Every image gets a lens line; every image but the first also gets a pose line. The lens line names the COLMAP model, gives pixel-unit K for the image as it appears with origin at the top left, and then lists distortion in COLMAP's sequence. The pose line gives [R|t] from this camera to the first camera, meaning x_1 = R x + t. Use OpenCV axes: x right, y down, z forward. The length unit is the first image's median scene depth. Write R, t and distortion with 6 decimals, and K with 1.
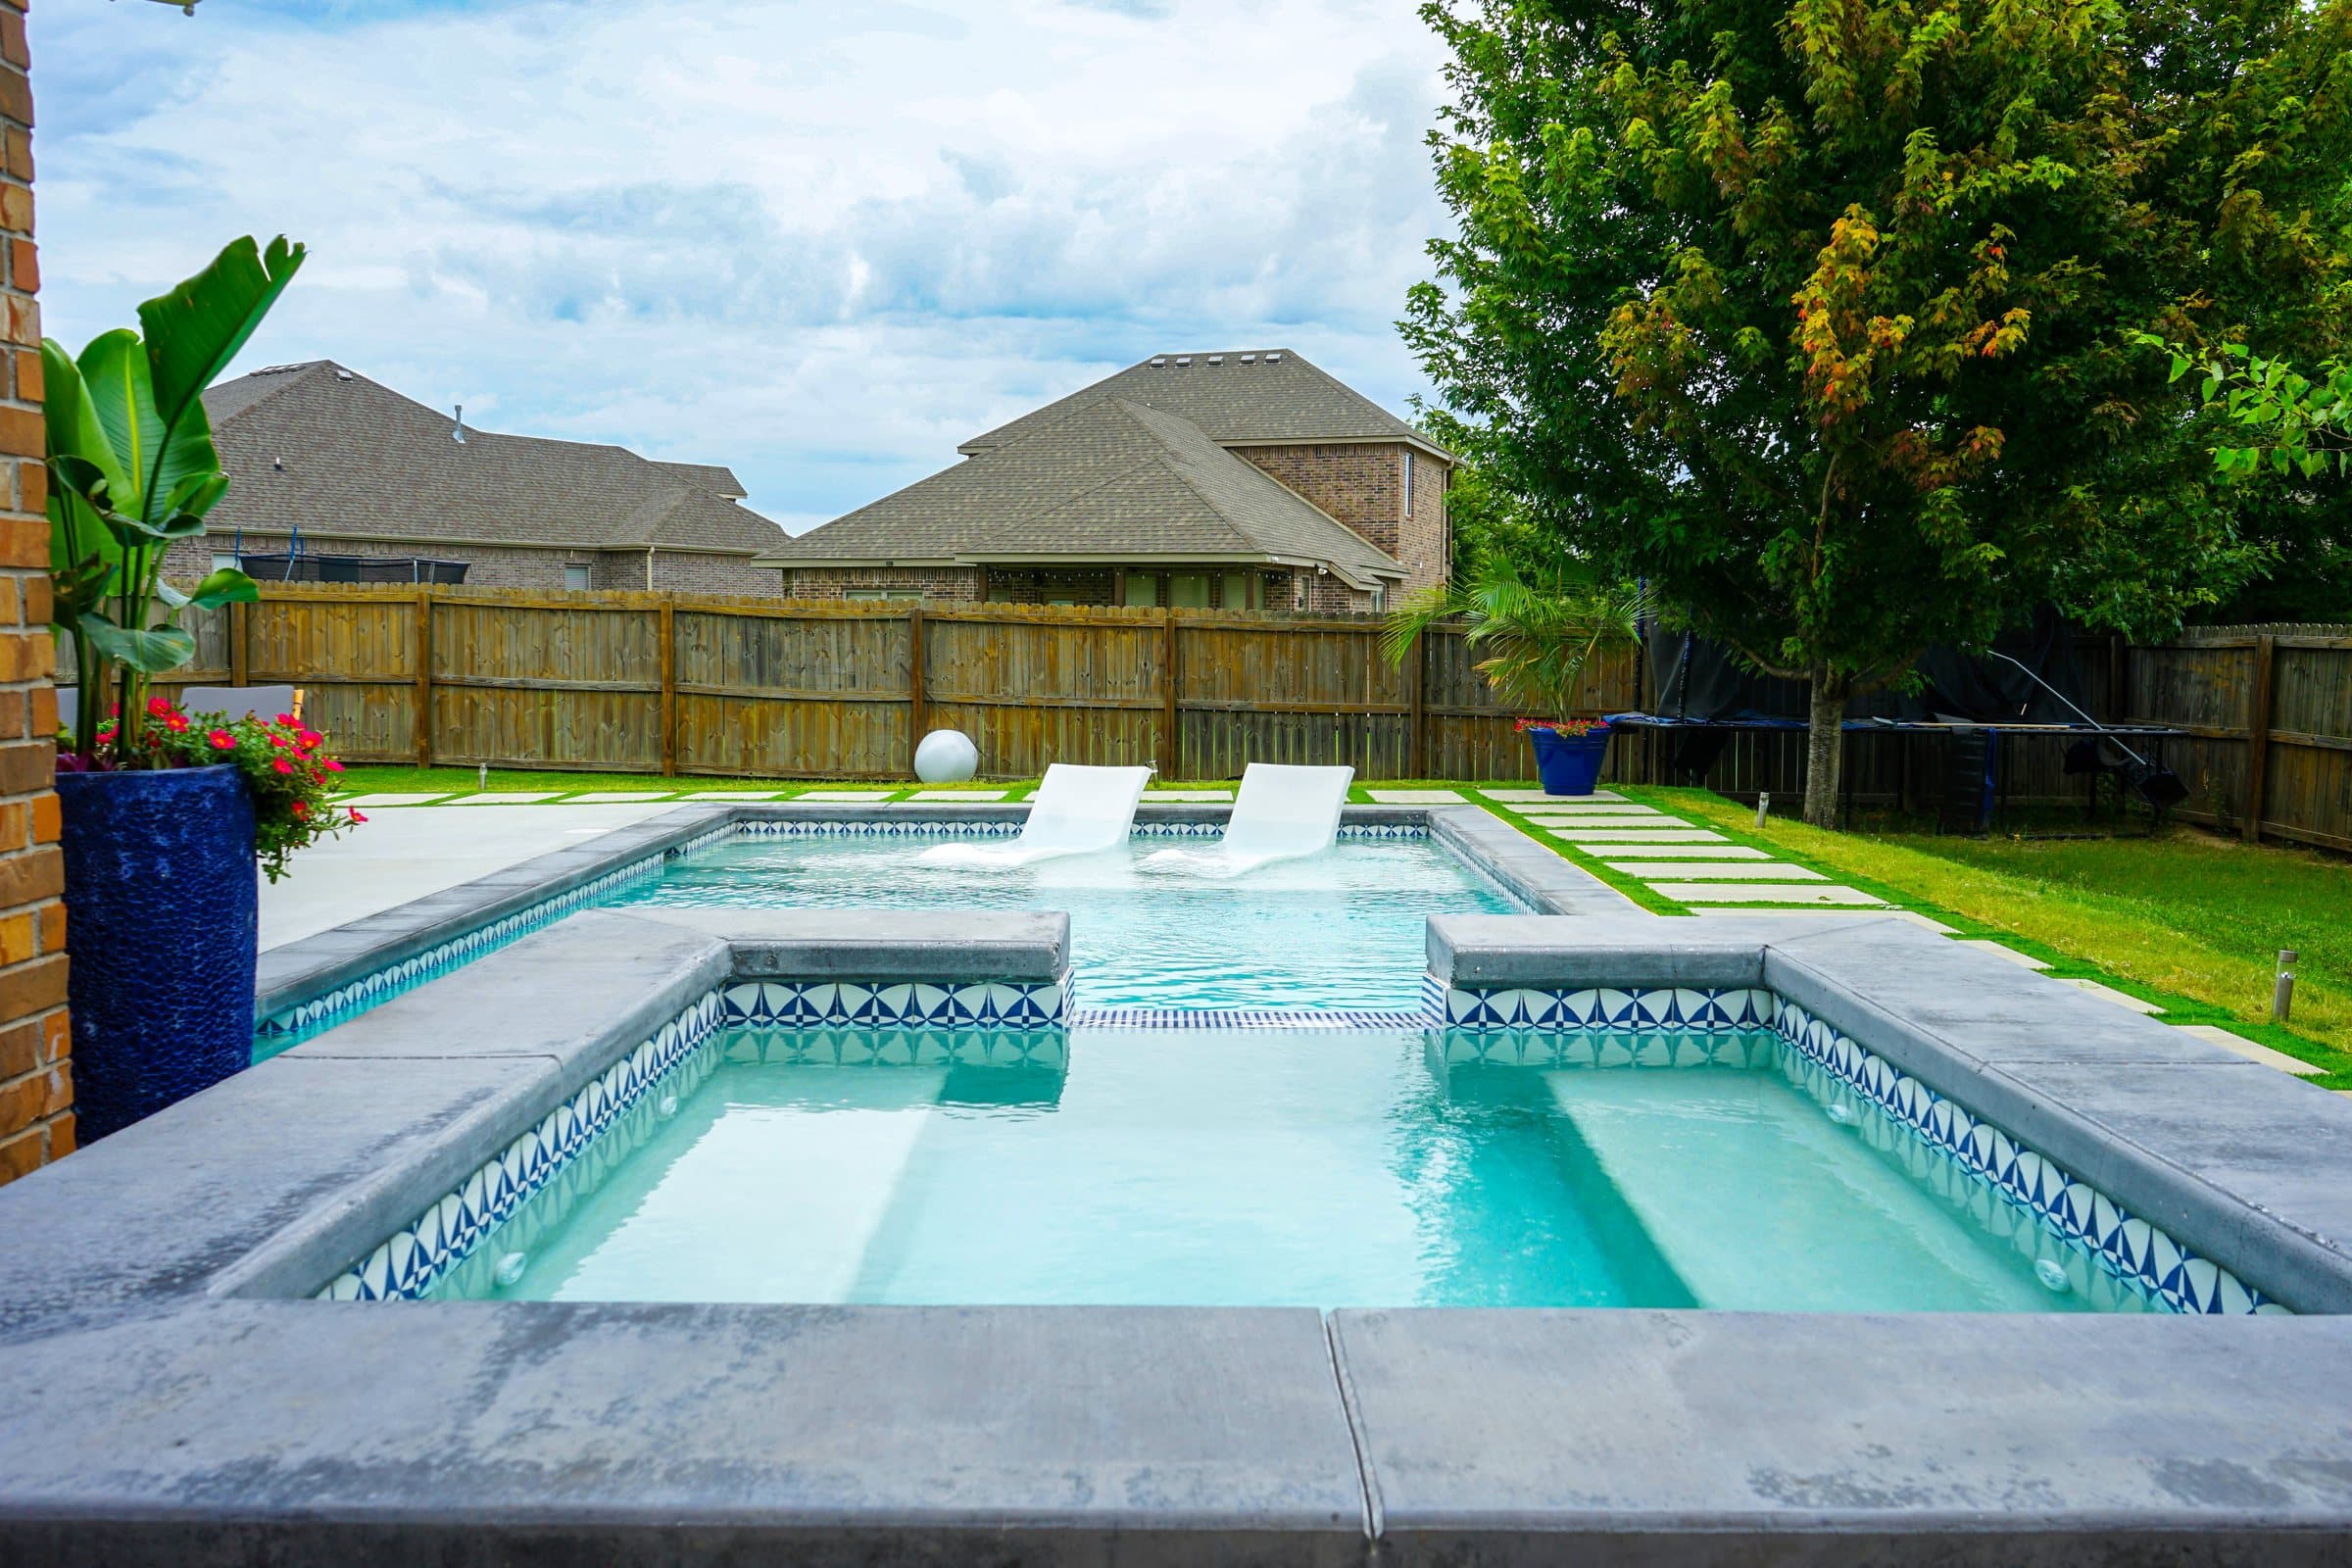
lens RADIAL K [[1911.5, 0, 1160.0], [0, 1911.5, 781.6], [0, 0, 1]] dist [-0.024687, 0.018399]
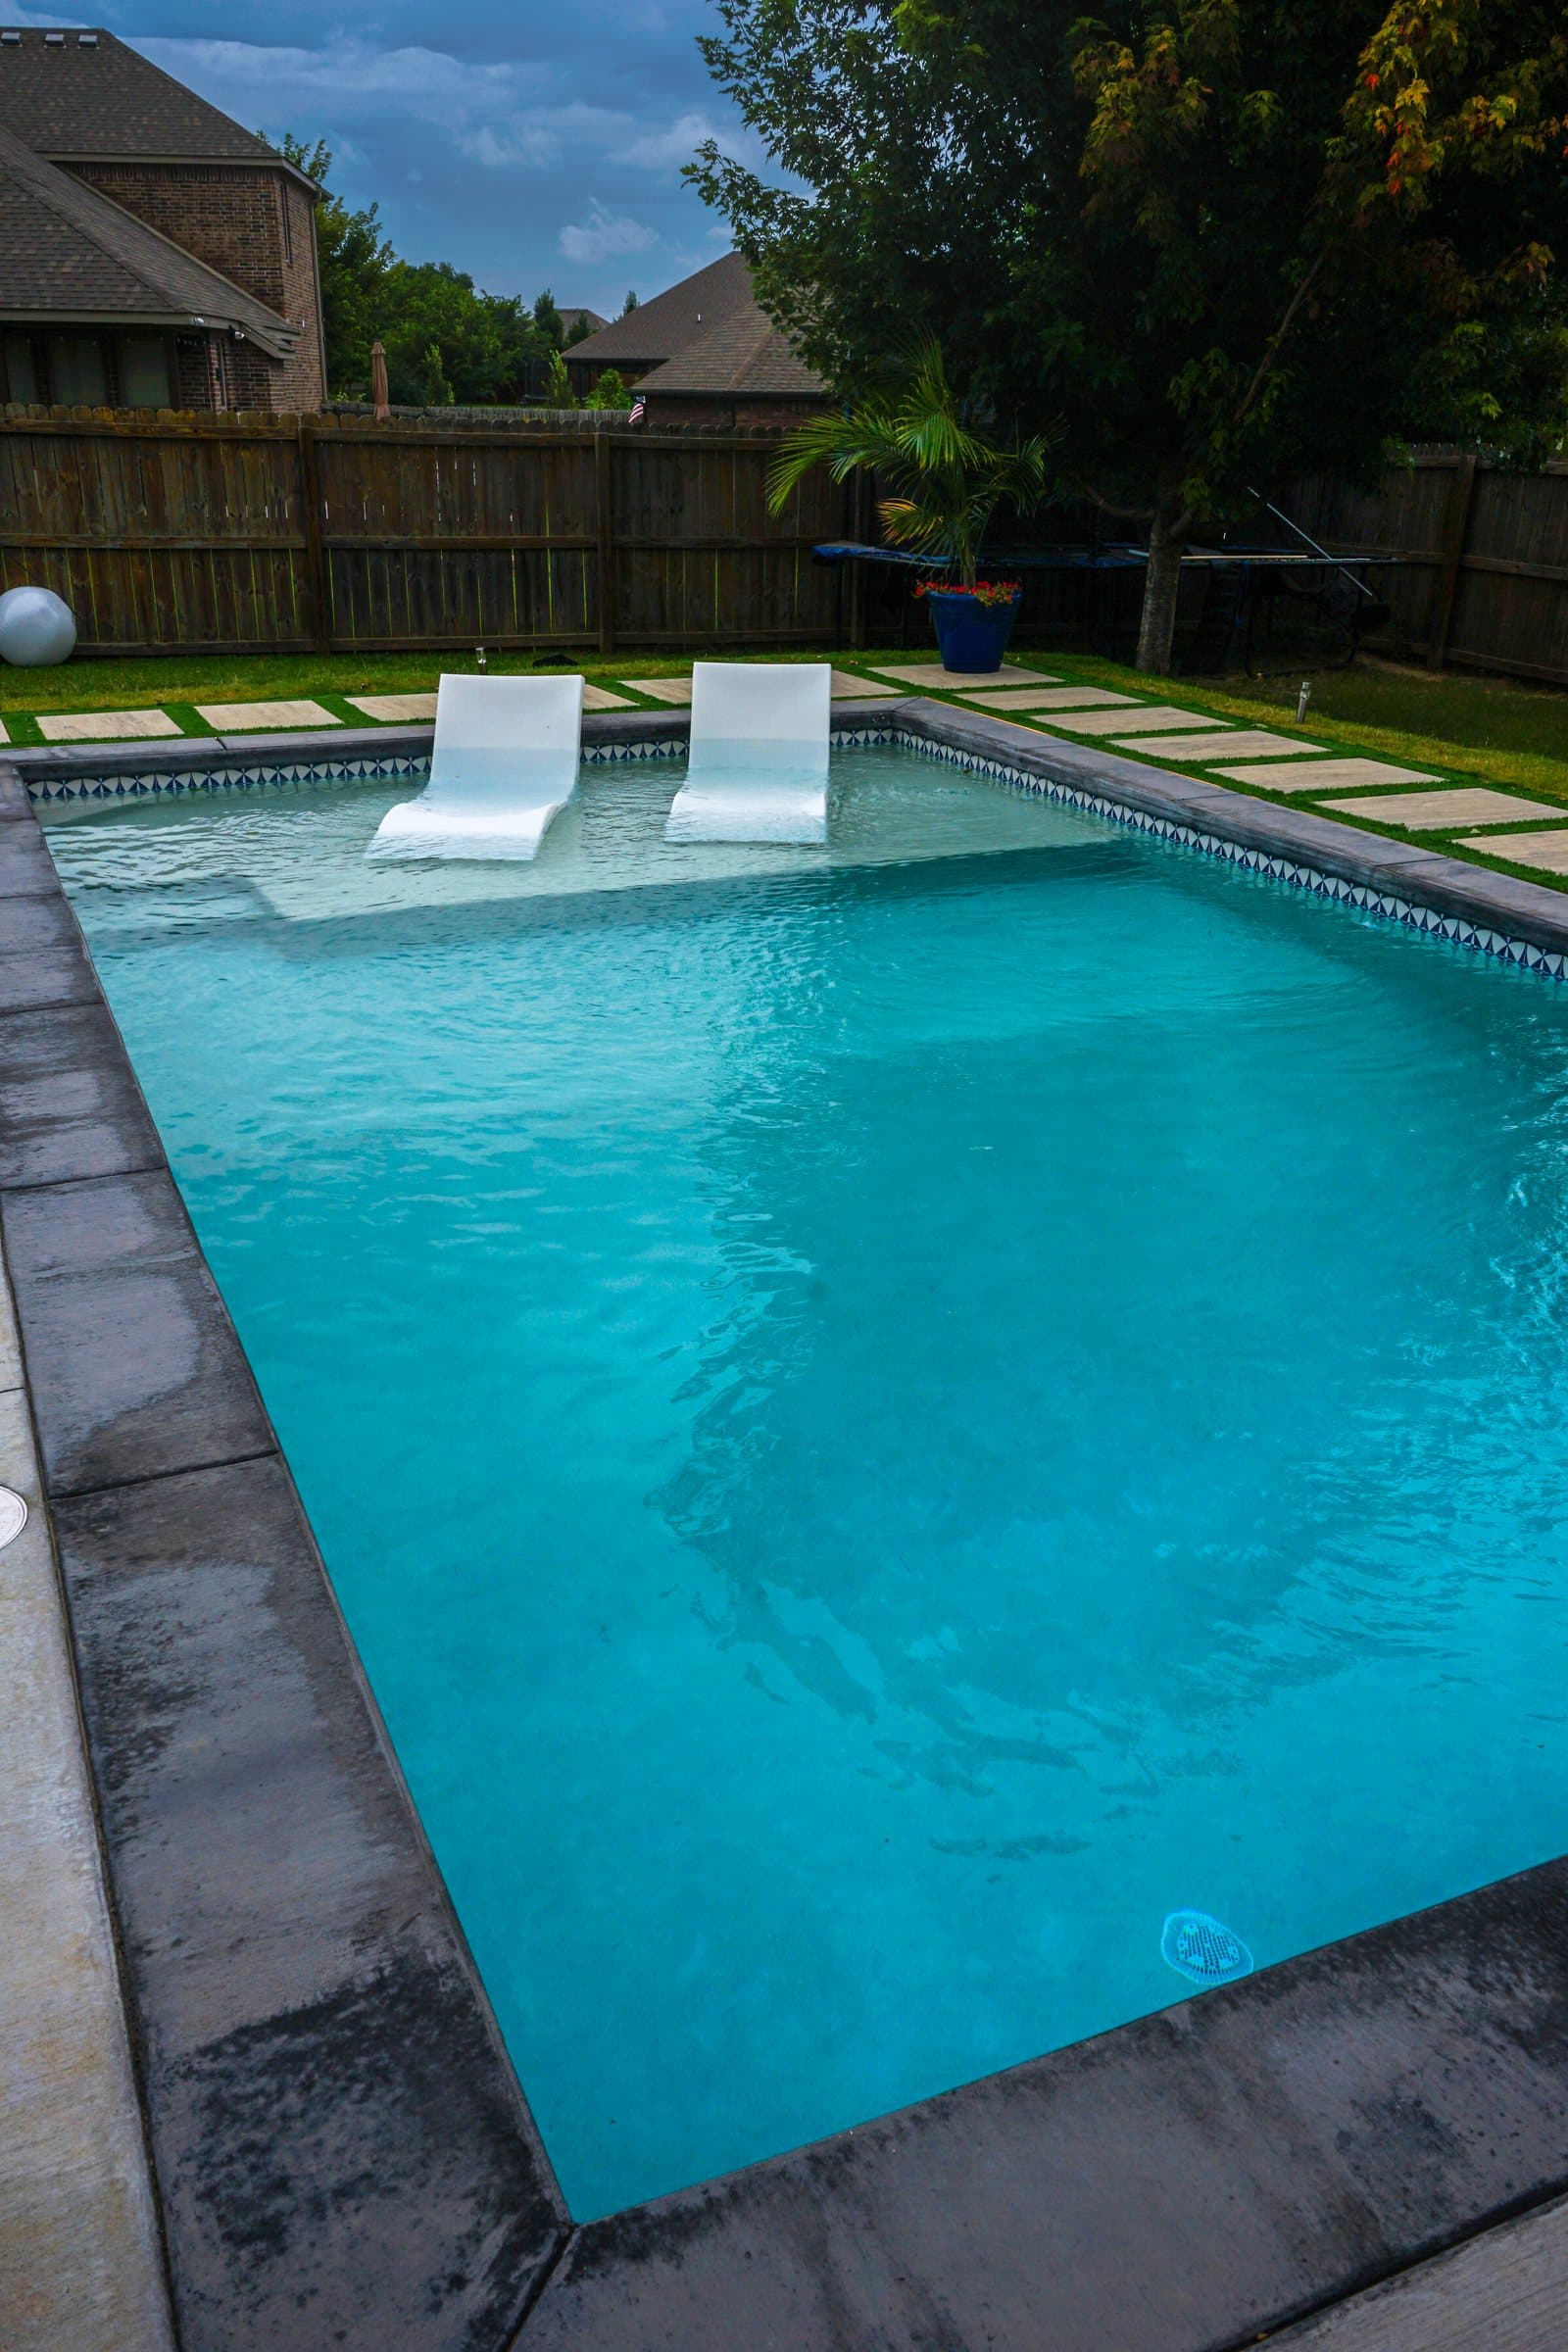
lens RADIAL K [[1911.5, 0, 792.0], [0, 1911.5, 1166.5], [0, 0, 1]] dist [-0.024687, 0.018399]
pose [[0.909422, -0.148761, 0.388358, -0.160765], [0.023034, 0.950418, 0.310120, -0.034925], [-0.415237, -0.273085, 0.867758, 0.153423]]
